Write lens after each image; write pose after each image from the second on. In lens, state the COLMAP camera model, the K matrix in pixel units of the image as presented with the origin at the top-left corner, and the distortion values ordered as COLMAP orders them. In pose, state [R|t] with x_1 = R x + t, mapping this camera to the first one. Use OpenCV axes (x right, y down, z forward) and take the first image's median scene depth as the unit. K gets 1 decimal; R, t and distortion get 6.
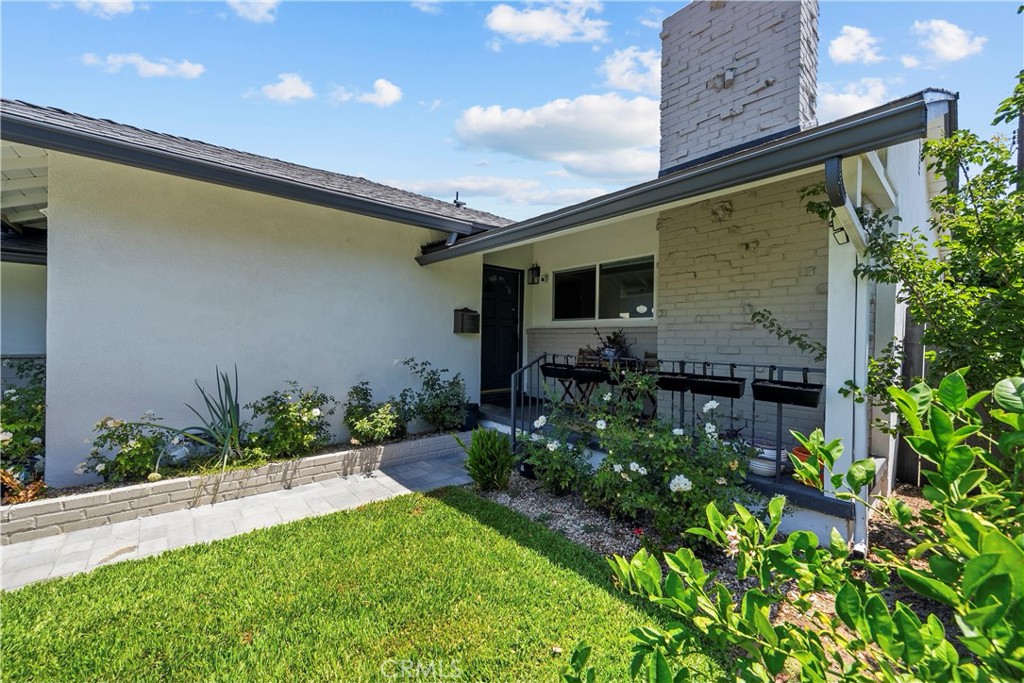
lens RADIAL K [[403.5, 0, 509.5], [0, 403.5, 344.4], [0, 0, 1]] dist [-0.000593, -0.000270]
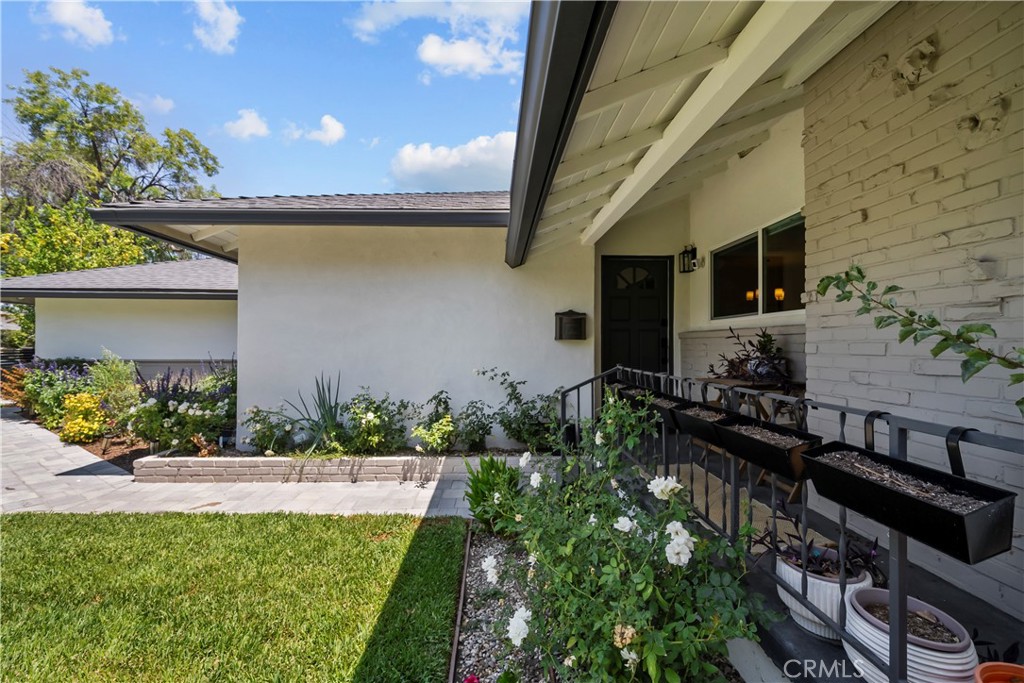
lens RADIAL K [[403.5, 0, 509.5], [0, 403.5, 344.4], [0, 0, 1]] dist [-0.000593, -0.000270]
pose [[0.778842, -0.013458, -0.627076, 0.459294], [0.002008, 0.999818, -0.018964, -0.003456], [0.627217, 0.013511, 0.778728, 0.361762]]
